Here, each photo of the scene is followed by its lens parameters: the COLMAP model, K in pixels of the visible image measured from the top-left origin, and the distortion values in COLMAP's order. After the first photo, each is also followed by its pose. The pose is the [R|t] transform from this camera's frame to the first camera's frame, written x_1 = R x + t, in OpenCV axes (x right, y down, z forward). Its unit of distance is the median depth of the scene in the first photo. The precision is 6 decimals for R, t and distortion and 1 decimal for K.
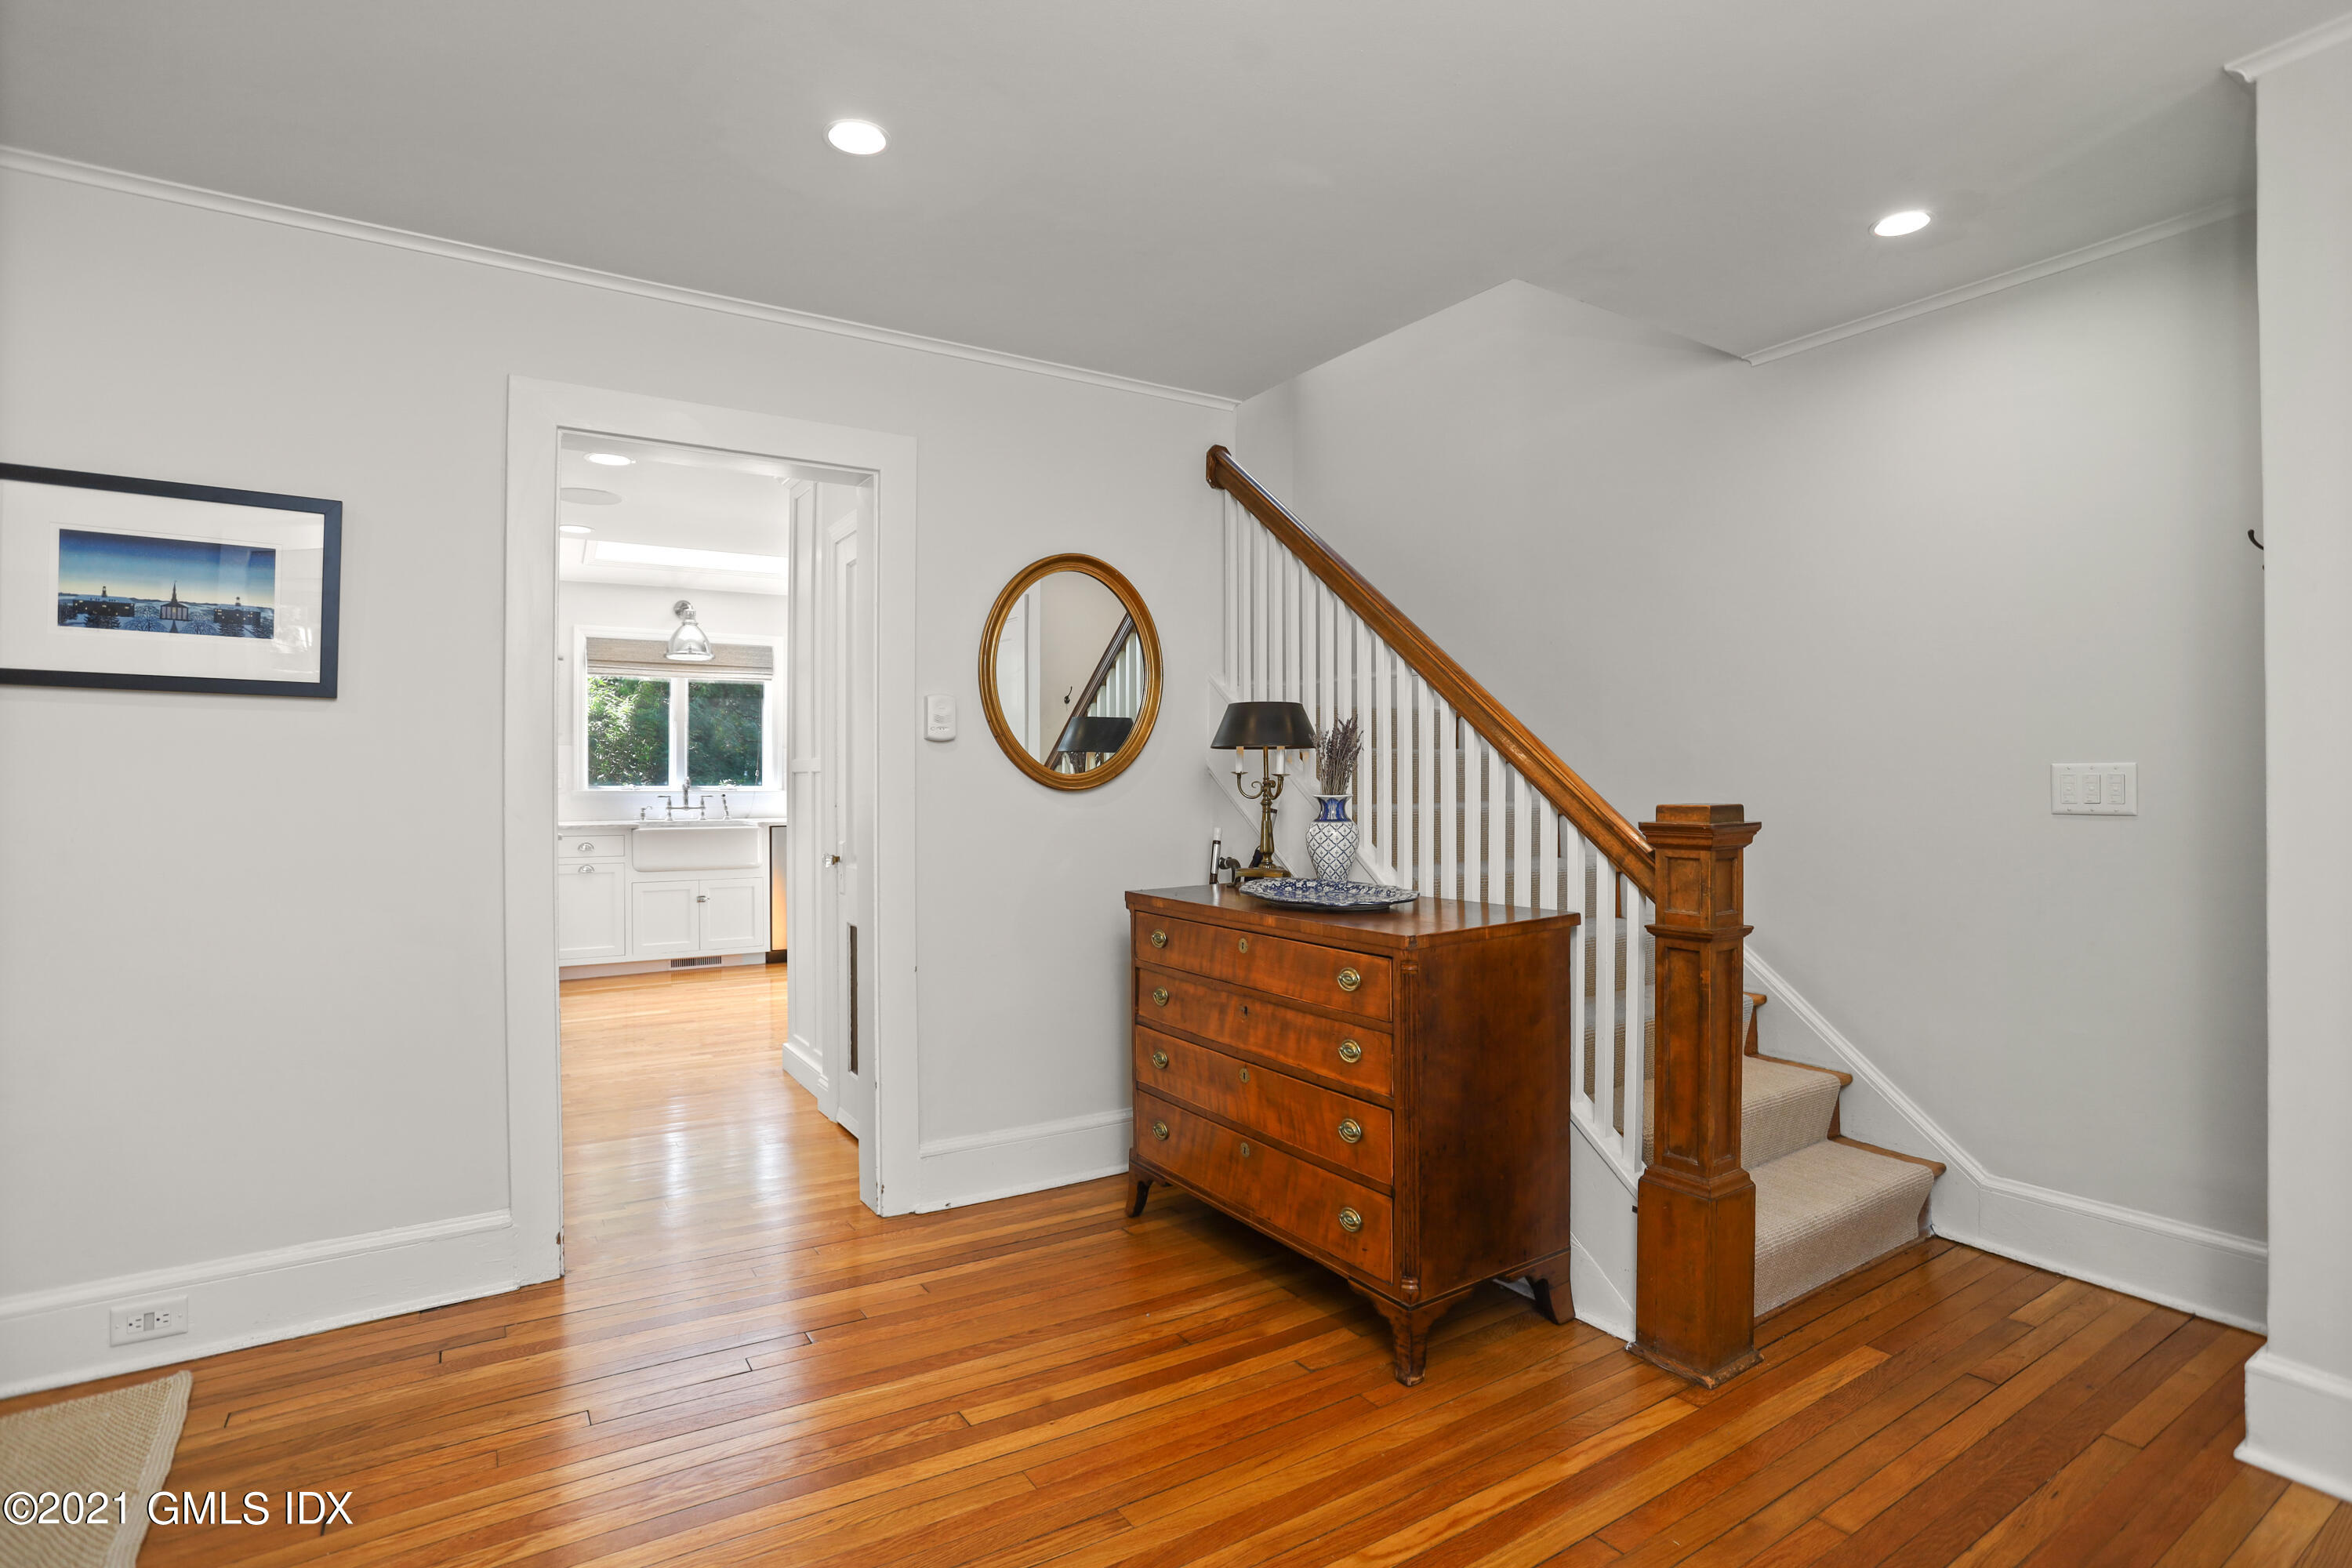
lens RADIAL K [[1142.6, 0, 1137.2], [0, 1142.6, 775.5], [0, 0, 1]] dist [-0.047305, 0.010409]
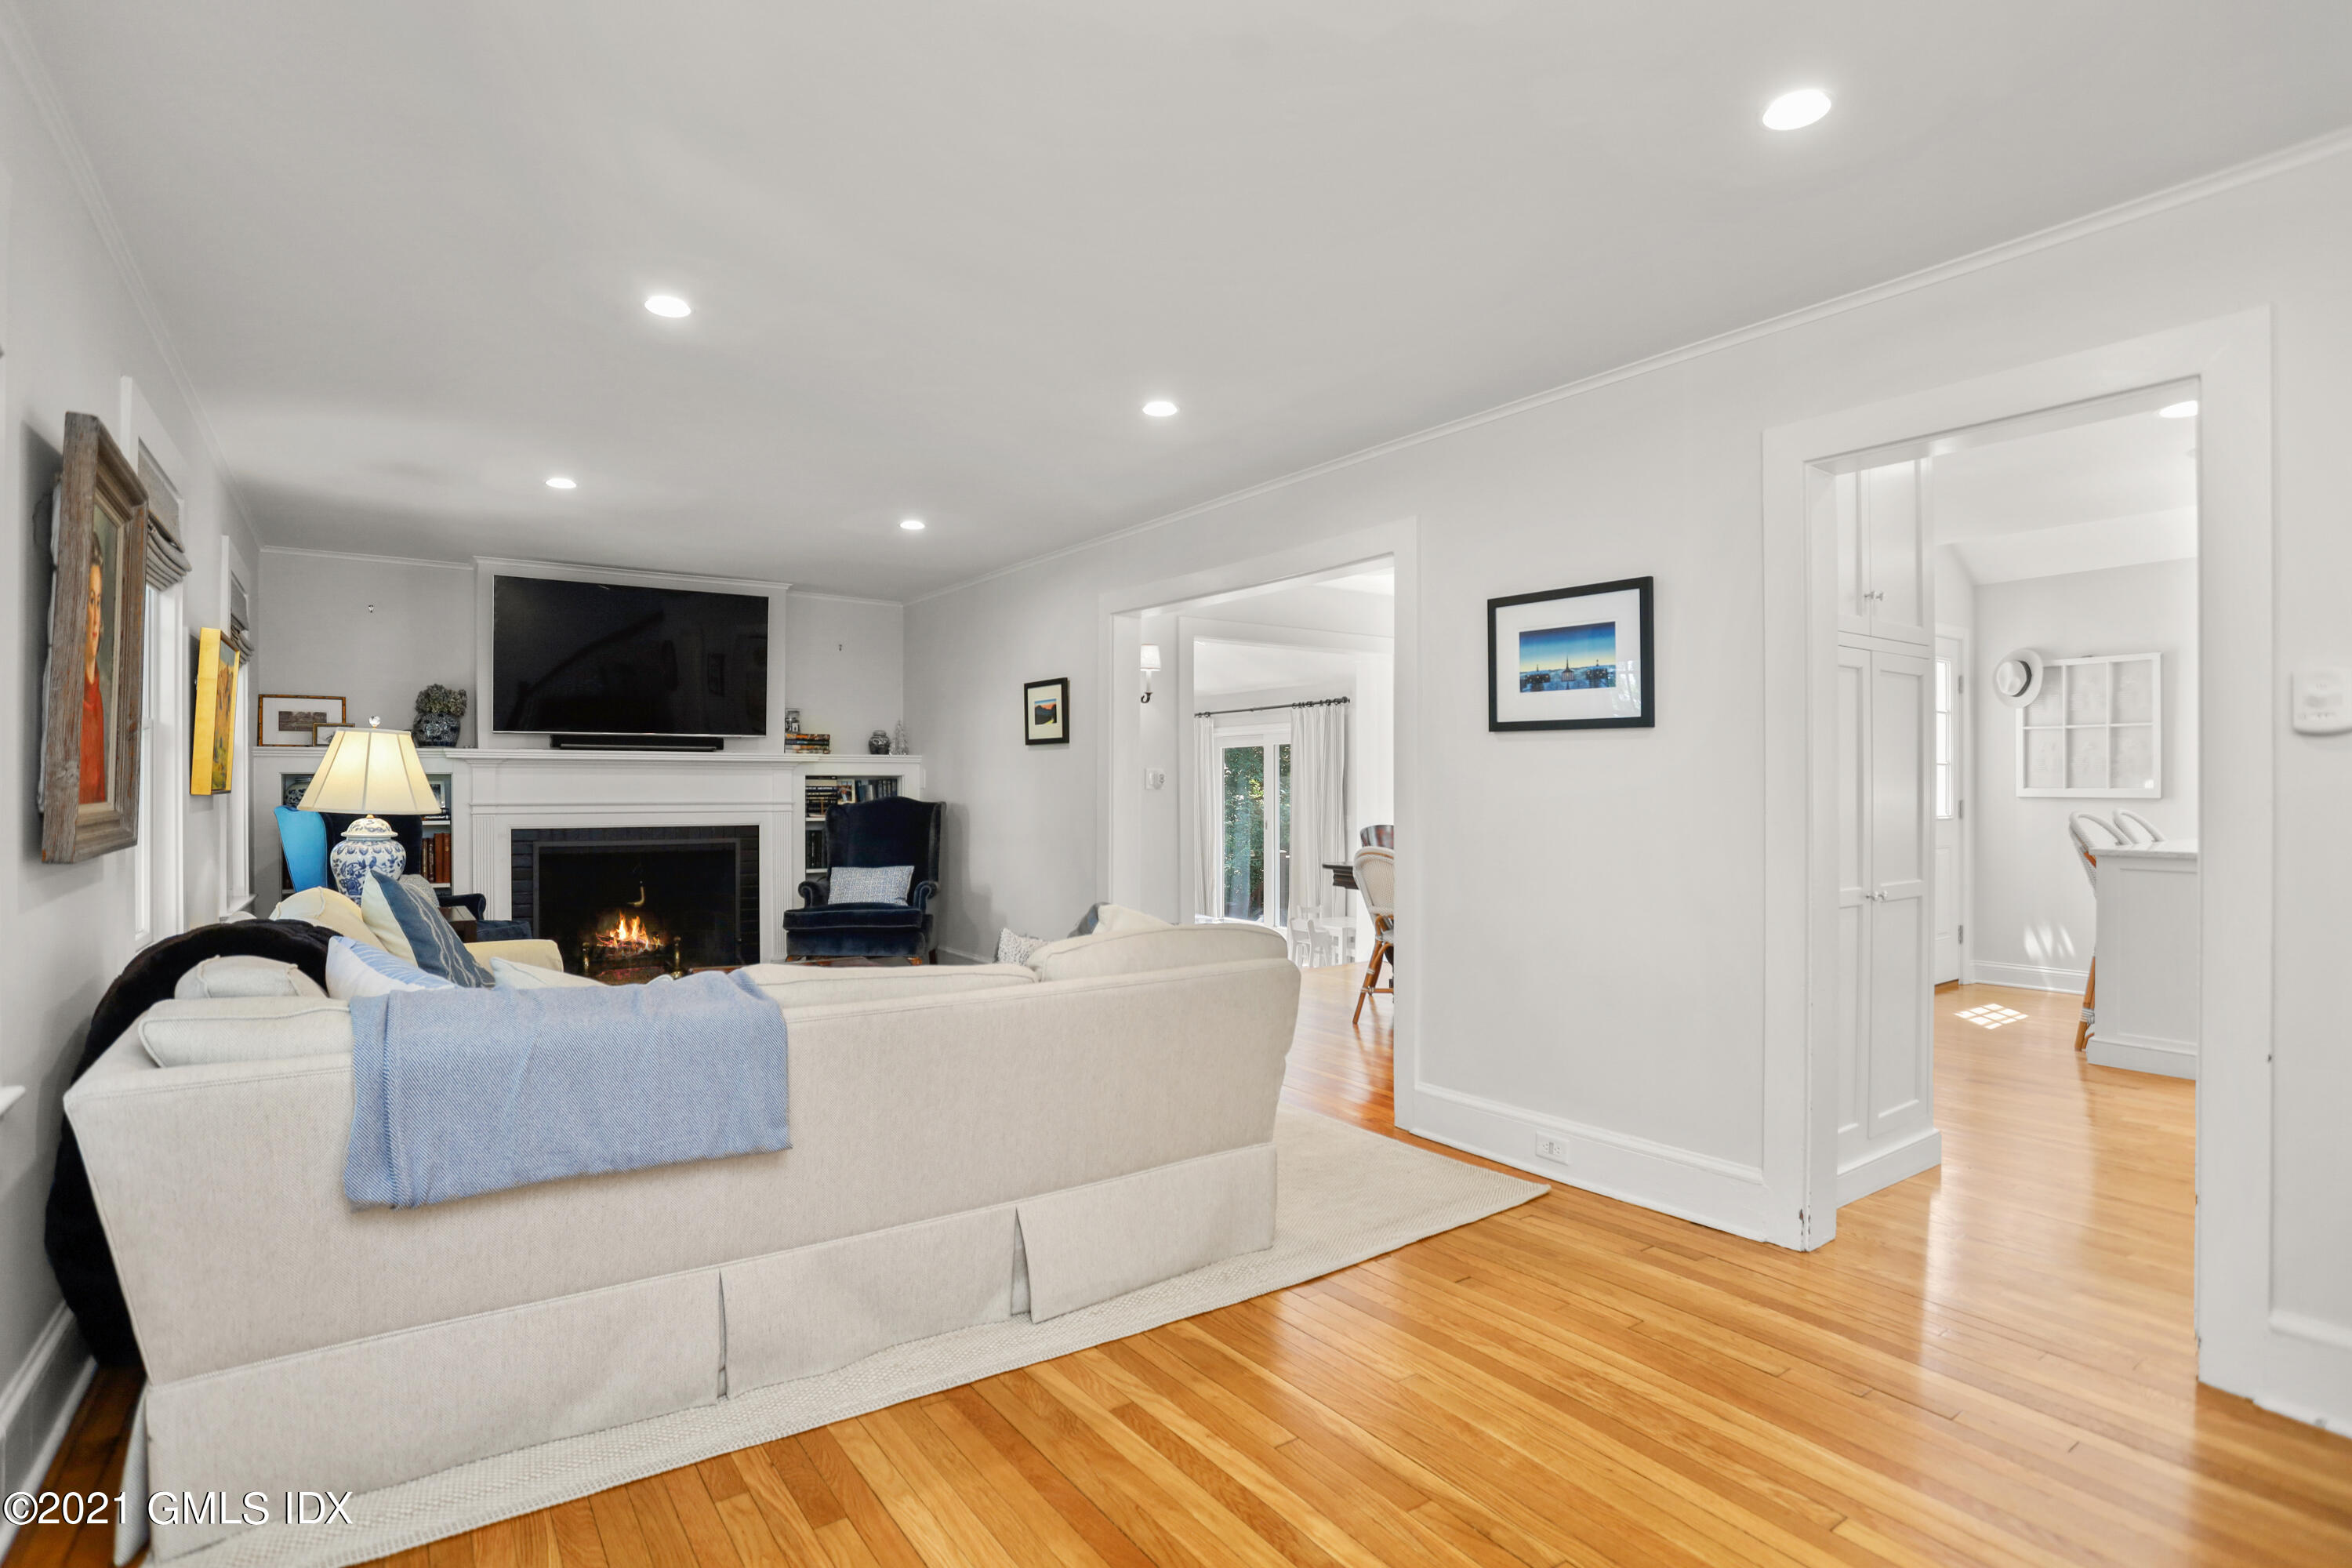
lens RADIAL K [[1142.6, 0, 1199.9], [0, 1142.6, 793.4], [0, 0, 1]] dist [-0.047305, 0.010409]
pose [[0.061964, 0.004141, -0.998070, 0.585421], [0.003394, 0.999985, 0.004359, 0.000867], [0.998073, -0.003658, 0.061949, 0.398668]]
